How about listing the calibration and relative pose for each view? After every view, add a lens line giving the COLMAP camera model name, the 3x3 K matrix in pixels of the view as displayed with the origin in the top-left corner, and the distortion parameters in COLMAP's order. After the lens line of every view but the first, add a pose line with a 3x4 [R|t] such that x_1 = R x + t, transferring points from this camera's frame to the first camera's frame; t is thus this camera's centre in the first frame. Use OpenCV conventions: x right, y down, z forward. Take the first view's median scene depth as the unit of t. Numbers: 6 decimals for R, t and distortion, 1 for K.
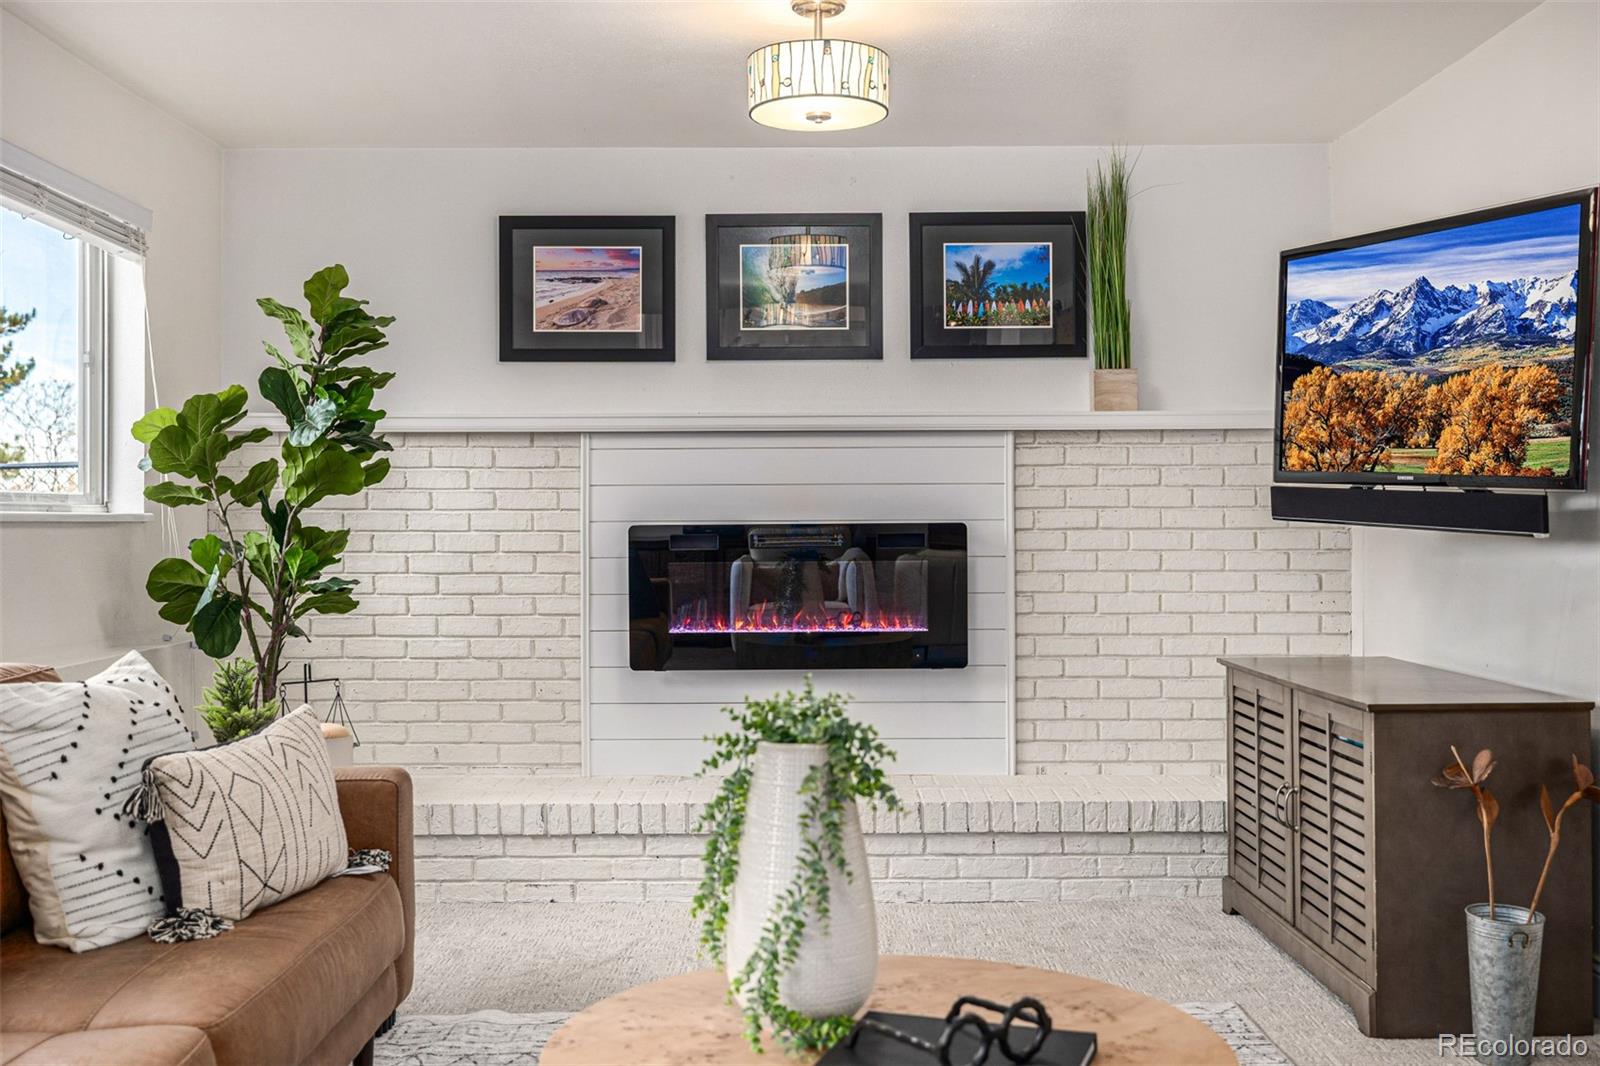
lens RADIAL K [[1571.6, 0, 793.3], [0, 1571.6, 523.7], [0, 0, 1]] dist [0.009151, 0.000000]
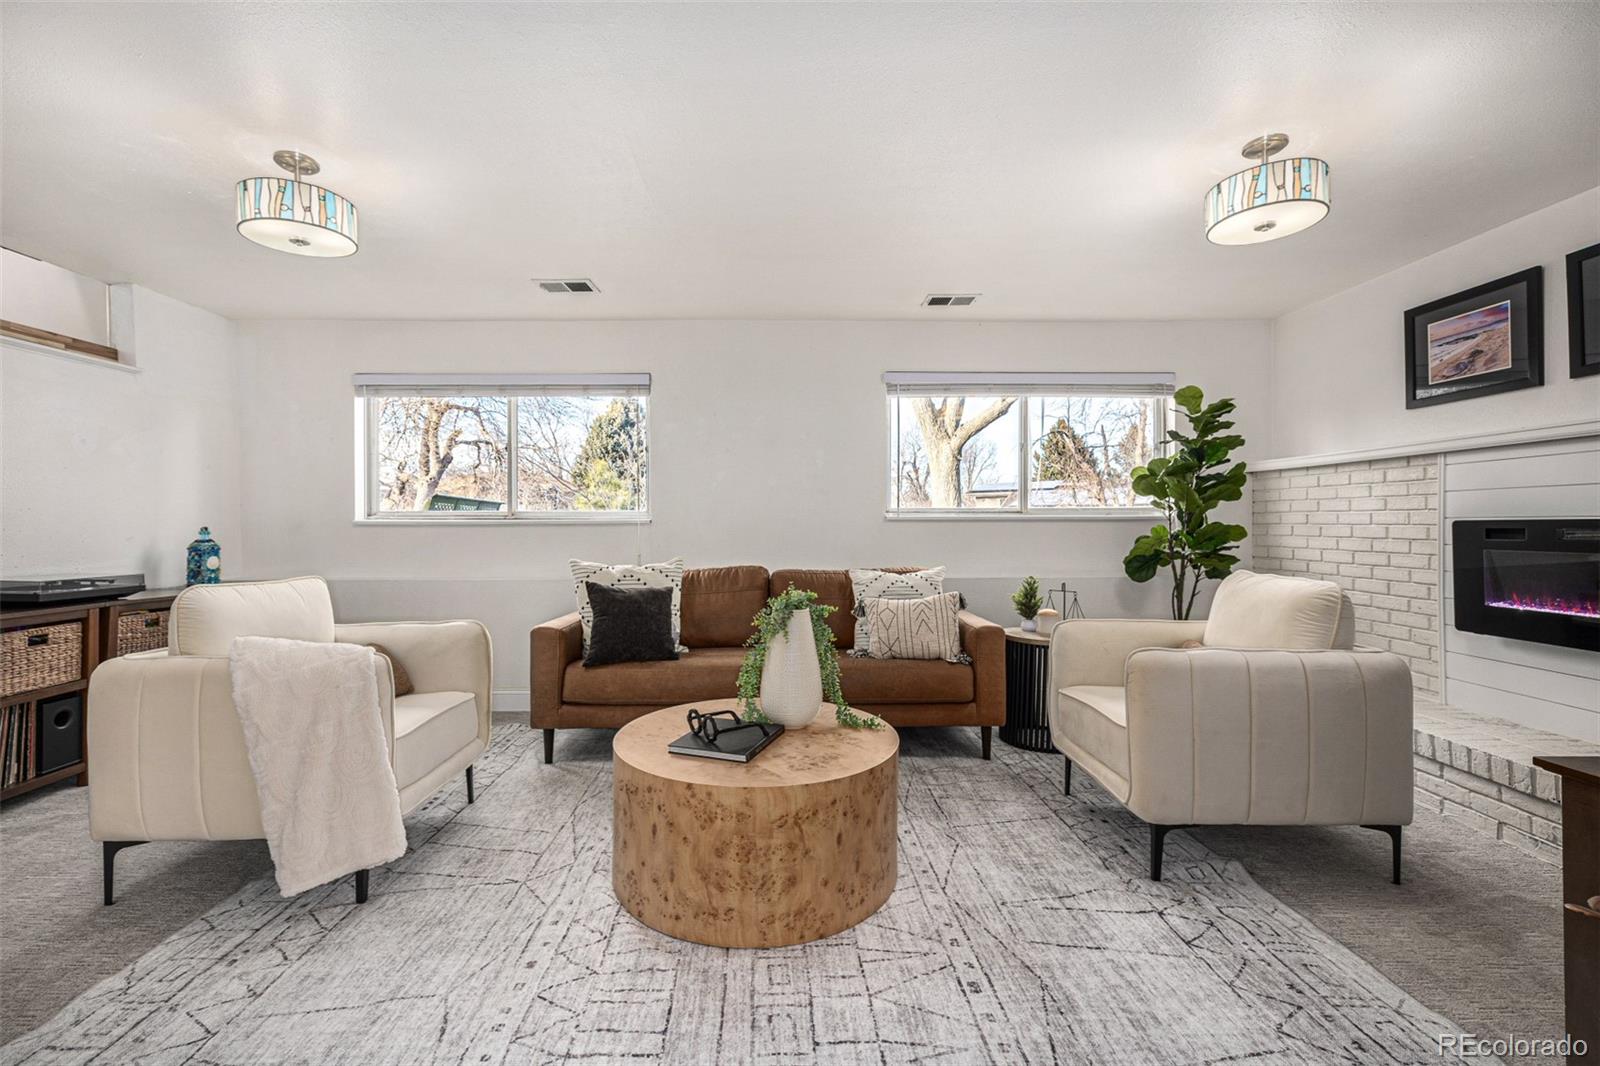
lens RADIAL K [[672.4, 0, 790.0], [0, 672.4, 520.9], [0, 0, 1]] dist [0.003756, 0.000639]
pose [[0.006527, -0.002065, -0.999977, 0.497197], [0.002587, 0.999995, -0.002048, 0.001301], [0.999975, -0.002574, 0.006532, 0.467325]]
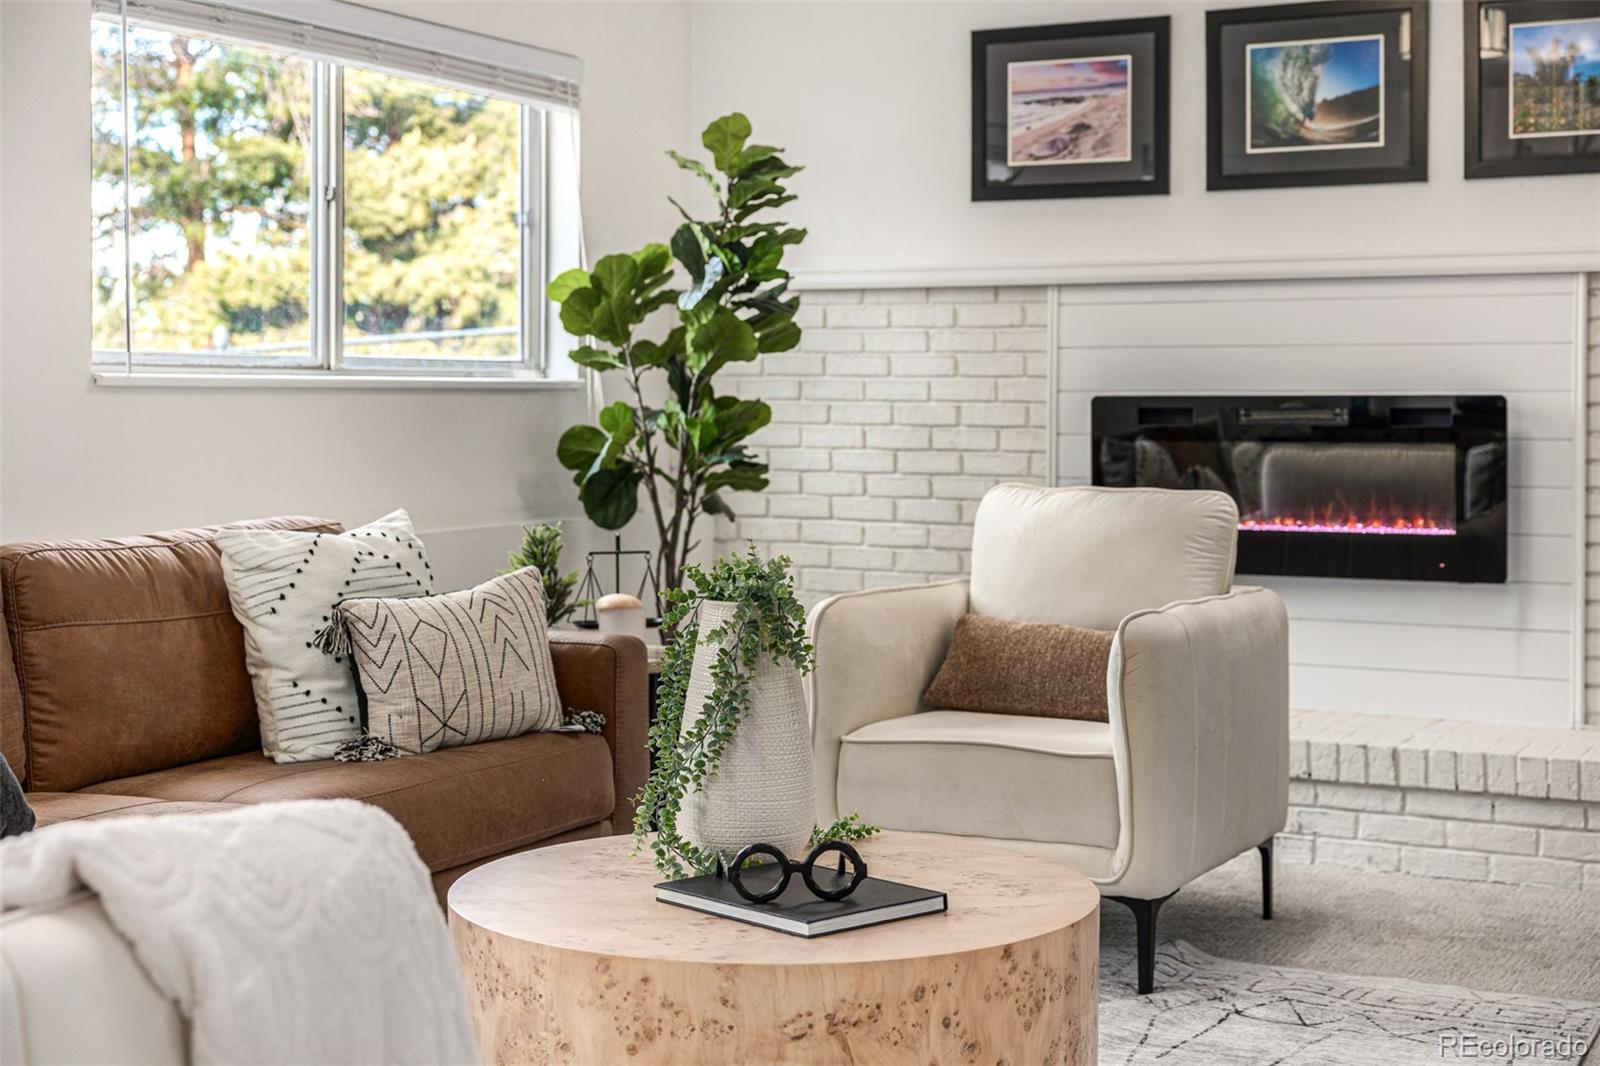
lens RADIAL K [[2292.5, 0, 808.0], [0, 2292.5, 445.1], [0, 0, 1]] dist [0.029055, 0.000000]
pose [[0.883407, 0.016363, -0.468321, 0.358085], [-0.005421, 0.999680, 0.024701, -0.001966], [0.468575, -0.019282, 0.883213, -0.158573]]
